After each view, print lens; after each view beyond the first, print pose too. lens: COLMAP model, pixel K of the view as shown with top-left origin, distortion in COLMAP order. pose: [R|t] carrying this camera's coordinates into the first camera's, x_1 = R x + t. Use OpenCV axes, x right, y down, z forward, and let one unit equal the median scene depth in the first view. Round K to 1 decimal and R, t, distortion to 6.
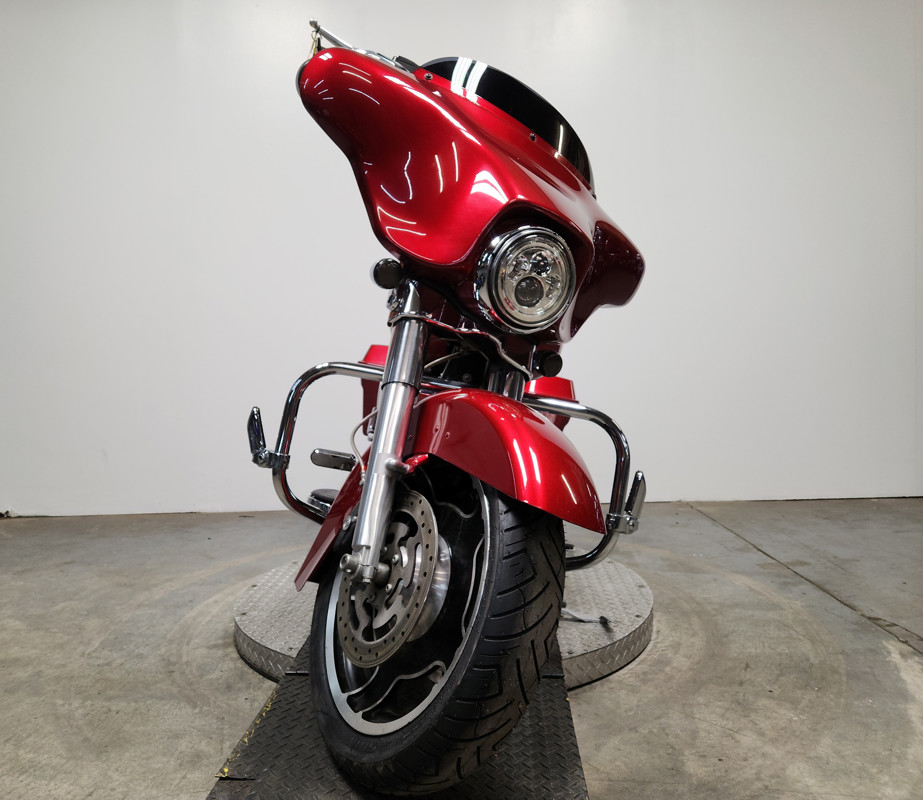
lens RADIAL K [[694.2, 0, 458.1], [0, 694.2, 399.1], [0, 0, 1]] dist [0.040918, -0.034911]
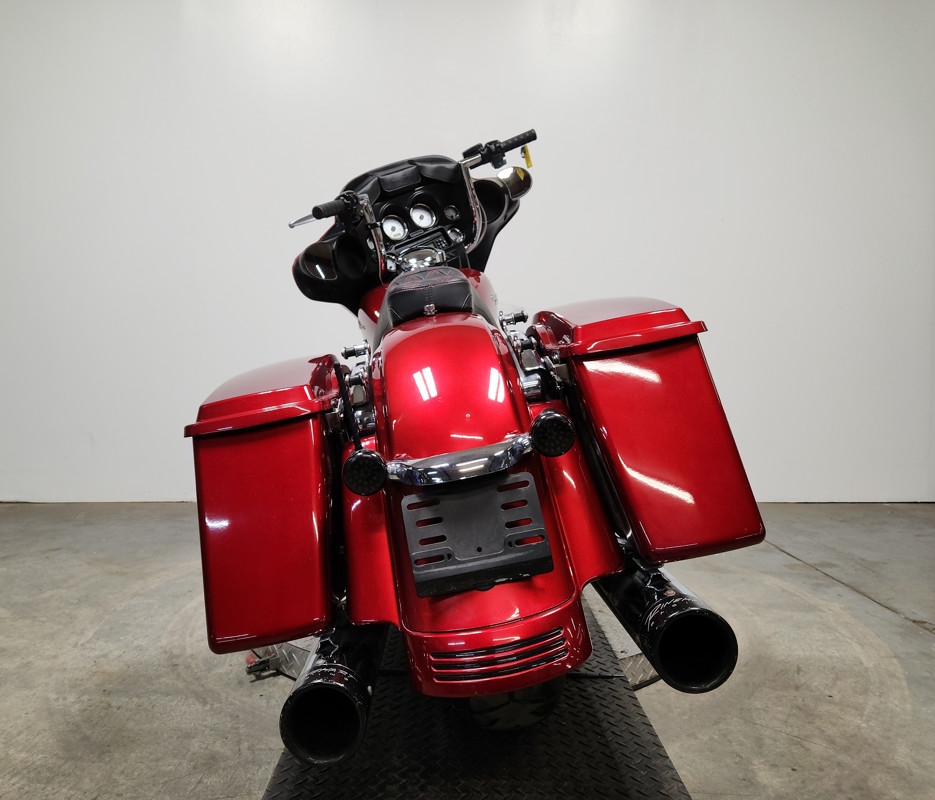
lens RADIAL K [[696.5, 0, 459.6], [0, 696.5, 398.3], [0, 0, 1]] dist [0.039613, -0.035388]
pose [[0.999301, 0.026051, 0.026794, -0.072728], [-0.025900, 0.999647, -0.005961, 0.037240], [-0.026940, 0.005262, 0.999623, 0.072988]]
